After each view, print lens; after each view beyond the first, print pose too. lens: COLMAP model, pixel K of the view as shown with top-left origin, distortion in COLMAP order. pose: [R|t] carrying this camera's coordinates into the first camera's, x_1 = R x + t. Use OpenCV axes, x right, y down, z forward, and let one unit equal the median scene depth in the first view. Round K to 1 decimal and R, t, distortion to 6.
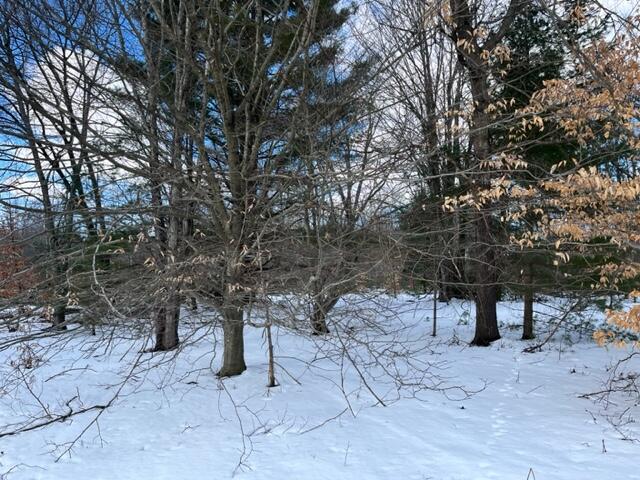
lens RADIAL K [[481.2, 0, 318.8], [0, 481.2, 237.0], [0, 0, 1]] dist [0.060233, -0.086424]
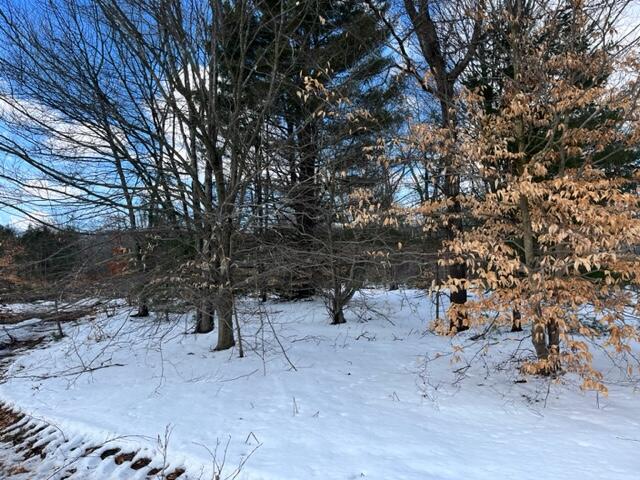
lens RADIAL K [[481.2, 0, 318.8], [0, 481.2, 237.0], [0, 0, 1]] dist [0.060233, -0.086424]
pose [[0.977529, -0.015957, -0.210194, 0.256041], [0.018419, 0.999783, 0.009758, -0.023624], [0.209993, -0.013410, 0.977611, -0.172717]]
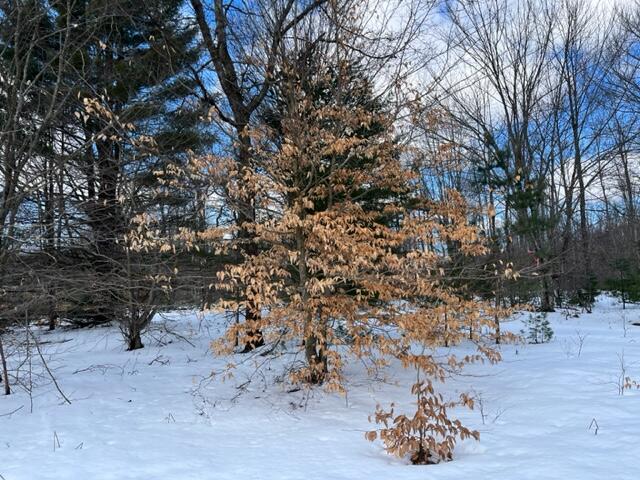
lens RADIAL K [[481.2, 0, 318.8], [0, 481.2, 237.0], [0, 0, 1]] dist [0.060233, -0.086424]
pose [[0.987245, -0.007068, 0.159051, 0.305309], [0.010847, 0.999679, -0.022905, -0.032153], [-0.158838, 0.024338, 0.987005, -0.211975]]
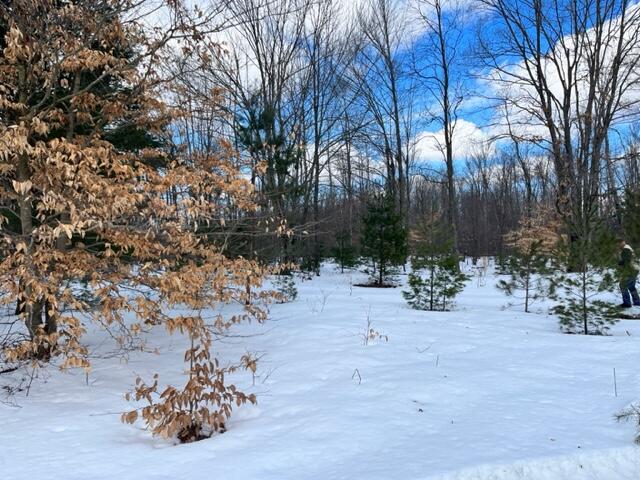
lens RADIAL K [[481.6, 0, 323.3], [0, 481.6, 243.0], [0, 0, 1]] dist [0.071324, -0.096986]
pose [[0.767385, 0.016536, 0.640973, 0.299127], [-0.059618, 0.997177, 0.045650, -0.012334], [-0.638409, -0.073245, 0.766205, -0.132866]]
